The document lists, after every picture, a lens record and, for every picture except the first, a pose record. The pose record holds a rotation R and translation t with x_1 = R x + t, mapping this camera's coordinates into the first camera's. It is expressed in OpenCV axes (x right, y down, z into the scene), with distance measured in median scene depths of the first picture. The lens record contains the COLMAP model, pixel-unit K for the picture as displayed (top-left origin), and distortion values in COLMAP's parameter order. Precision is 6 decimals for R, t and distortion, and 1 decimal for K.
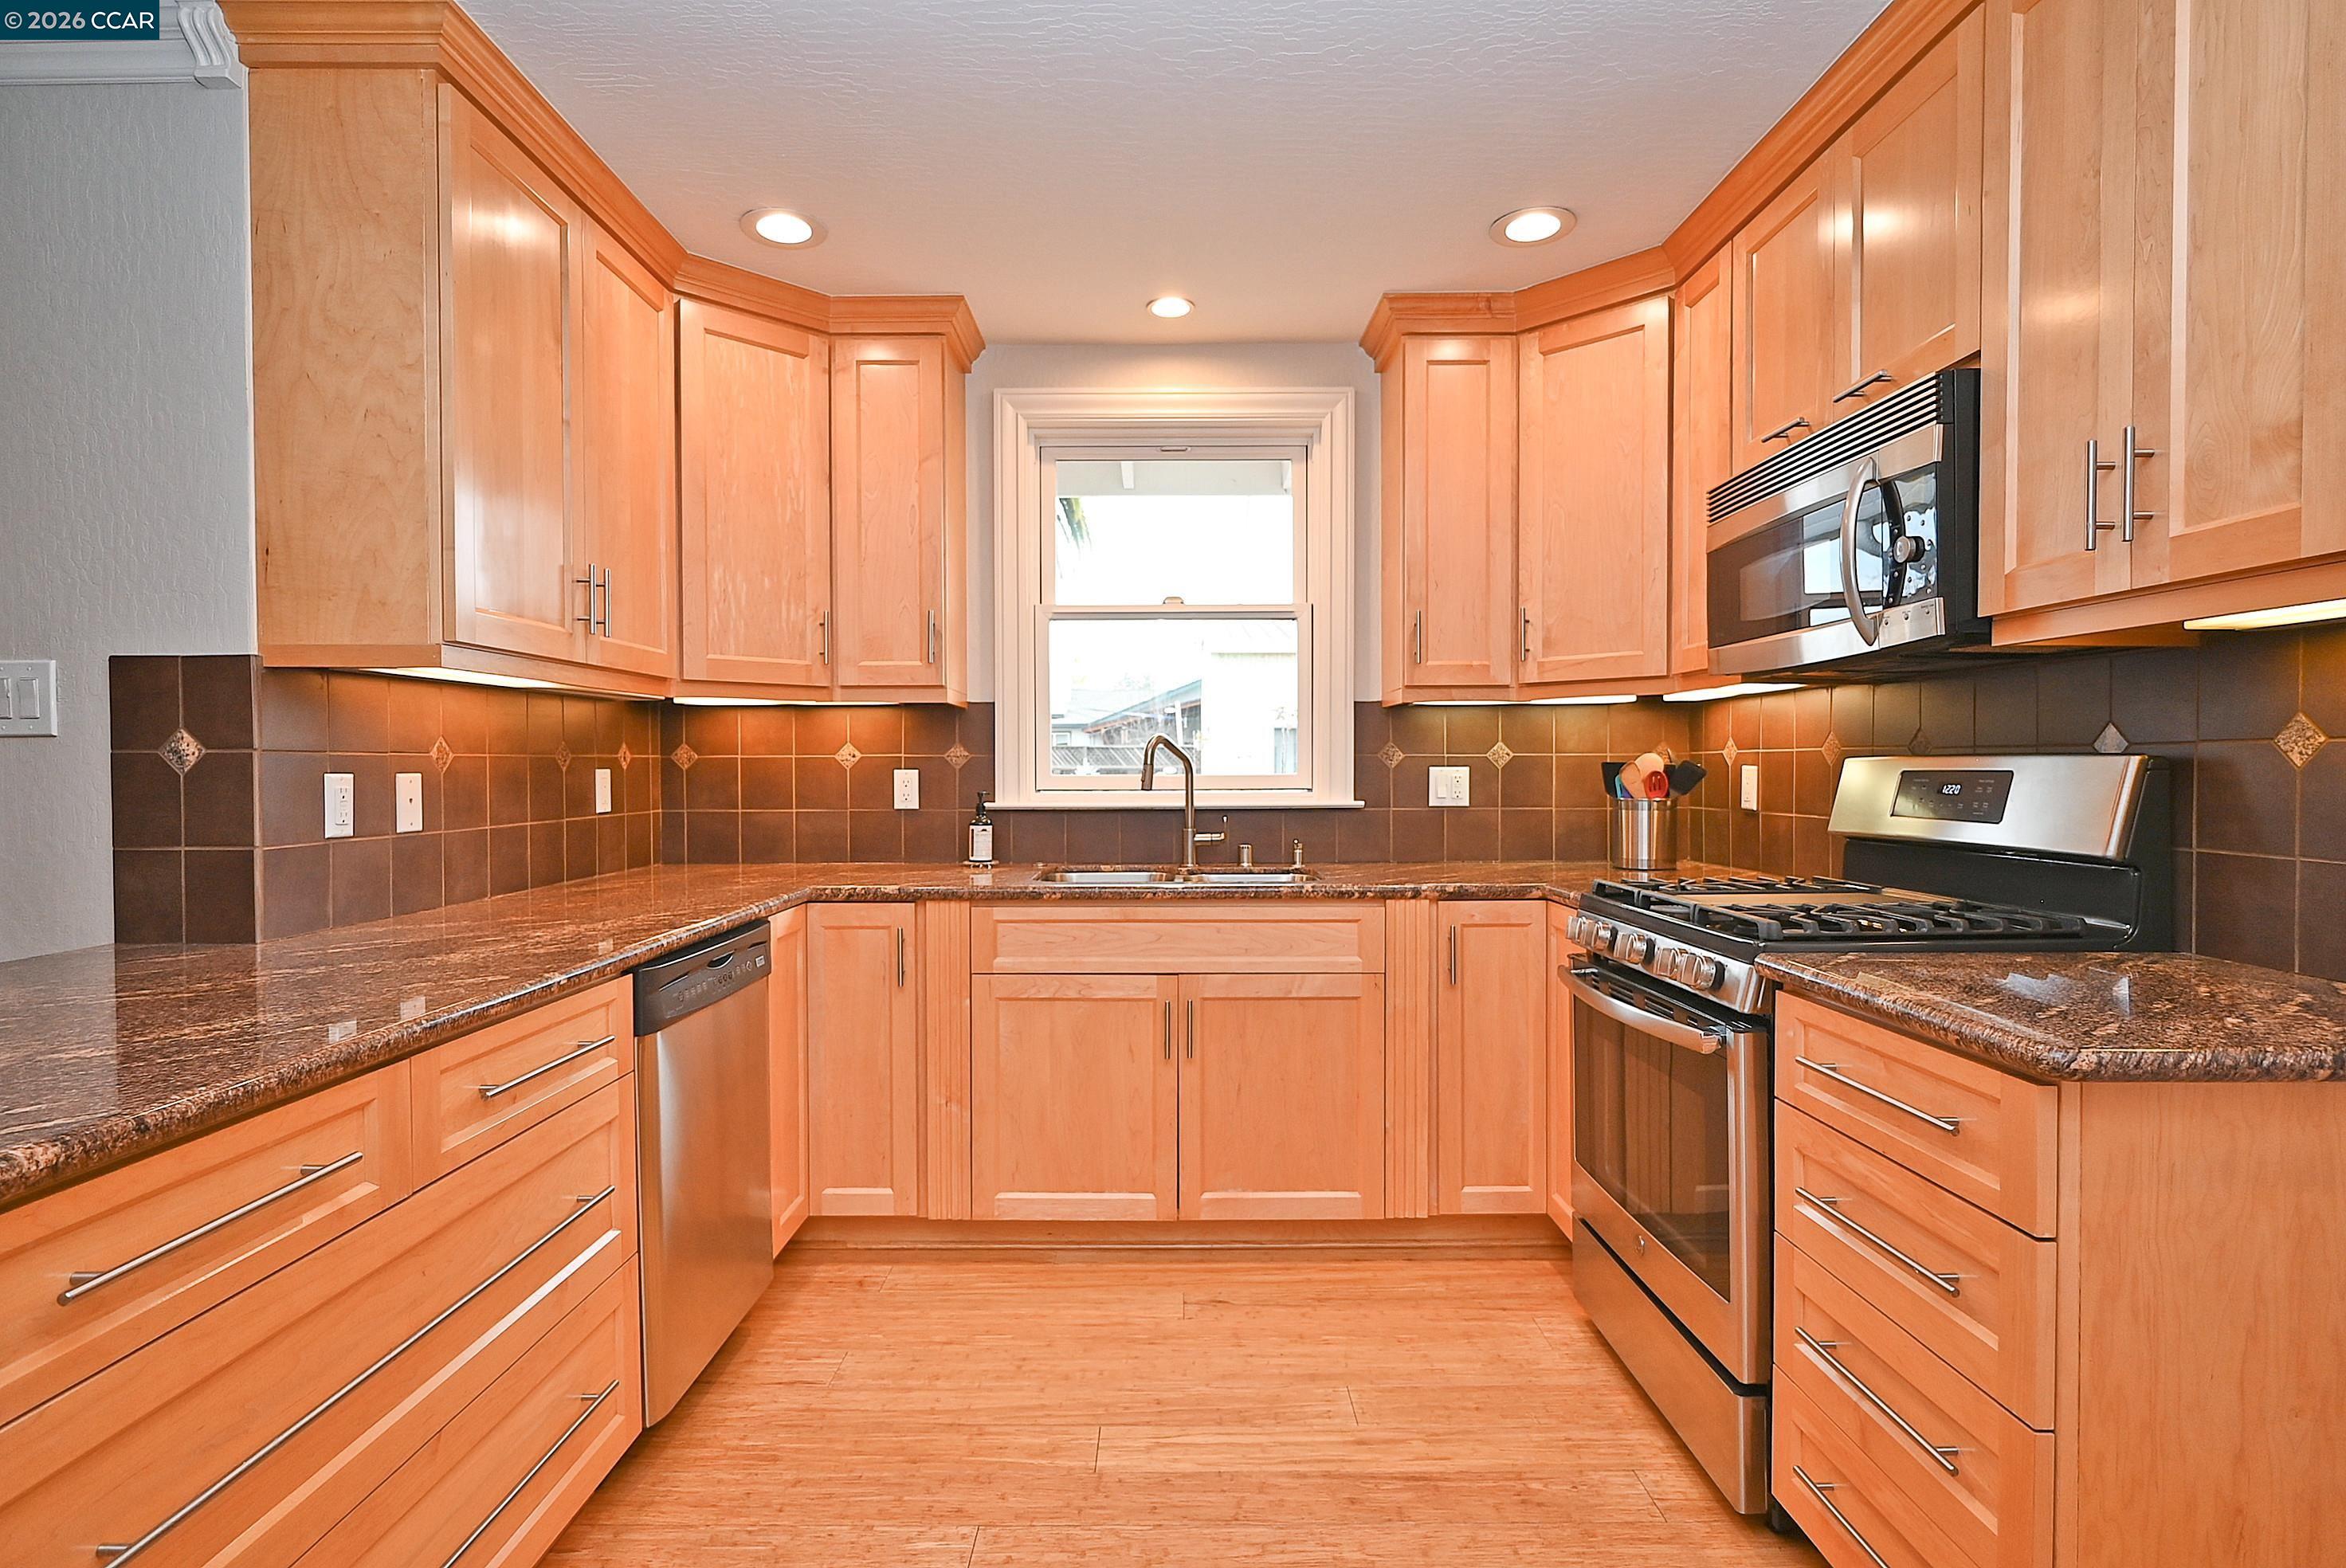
lens RADIAL K [[1165.9, 0, 1178.4], [0, 1165.9, 784.7], [0, 0, 1]] dist [-0.003934, 0.002271]
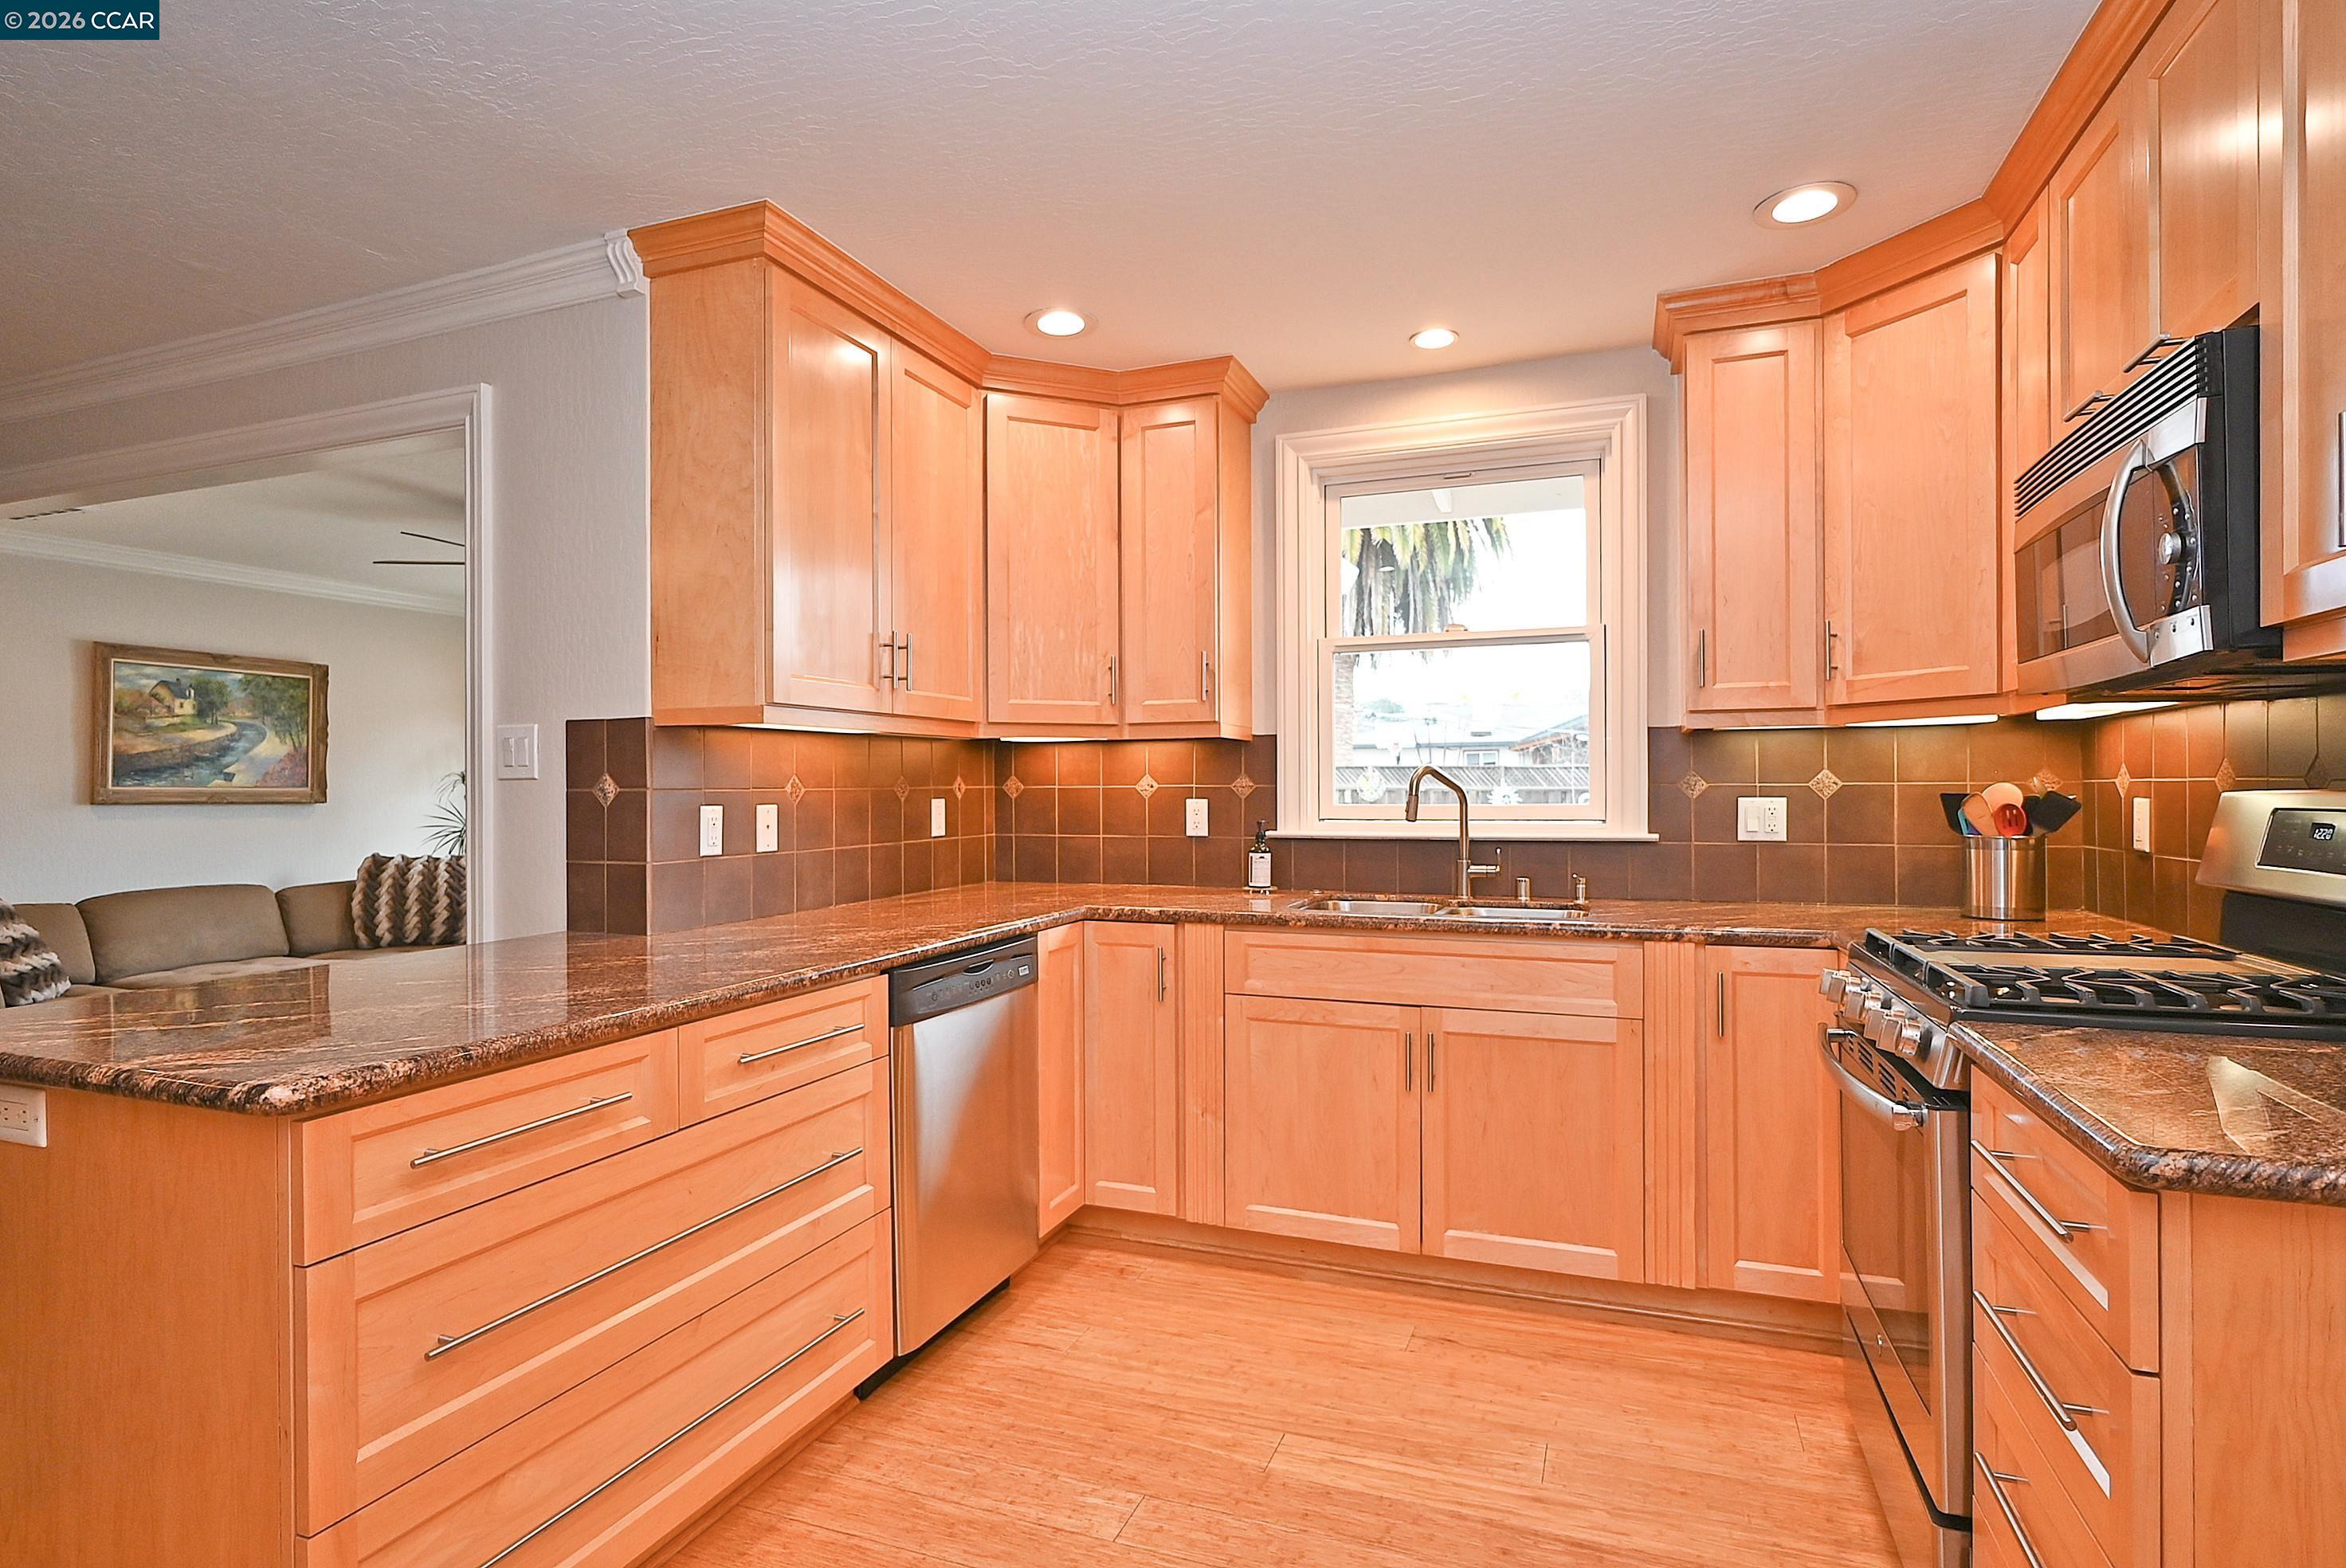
lens RADIAL K [[1190.6, 0, 1173.0], [0, 1190.6, 784.0], [0, 0, 1]] dist [-0.005652, 0.000529]
pose [[0.933371, -0.002337, -0.358906, 0.167502], [-0.003929, 0.999852, -0.016727, -0.010281], [0.358892, 0.017022, 0.933224, -0.031688]]
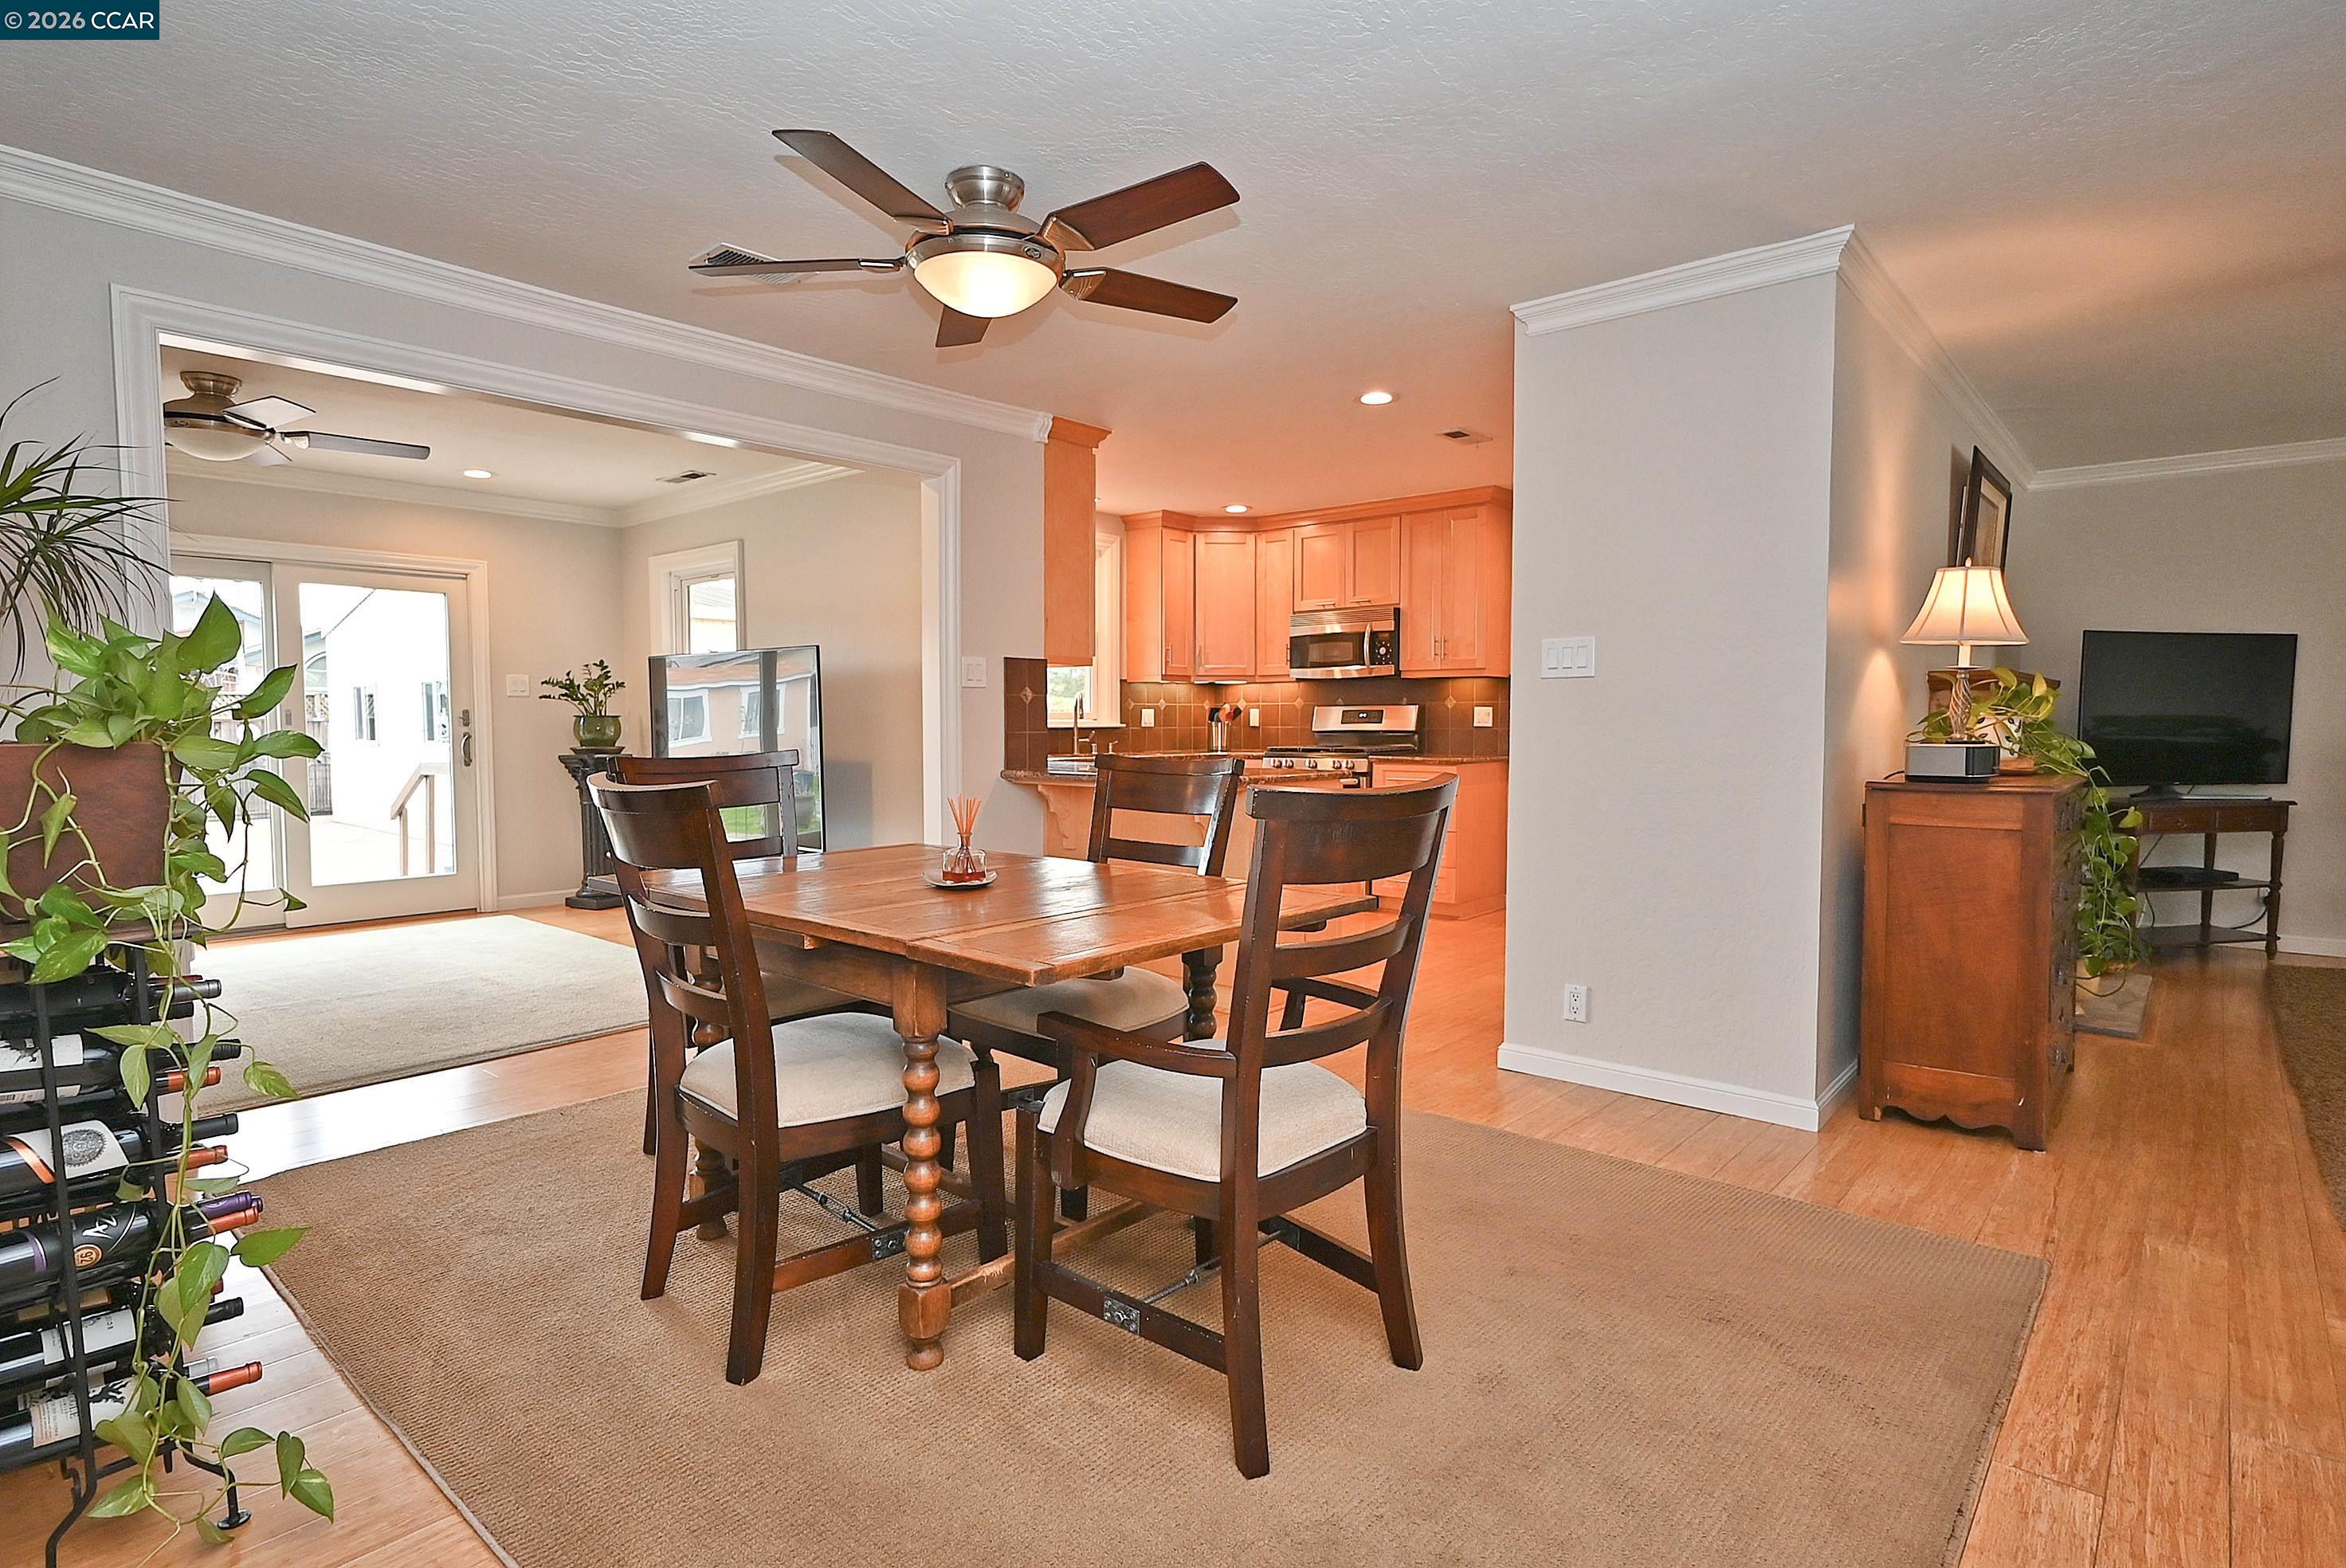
lens RADIAL K [[1165.9, 0, 1178.4], [0, 1165.9, 784.7], [0, 0, 1]] dist [-0.003934, 0.002271]
pose [[0.662617, -0.039698, 0.747906, -1.747070], [0.011393, 0.999013, 0.042933, 0.042776], [-0.748872, -0.019927, 0.662415, -0.667575]]
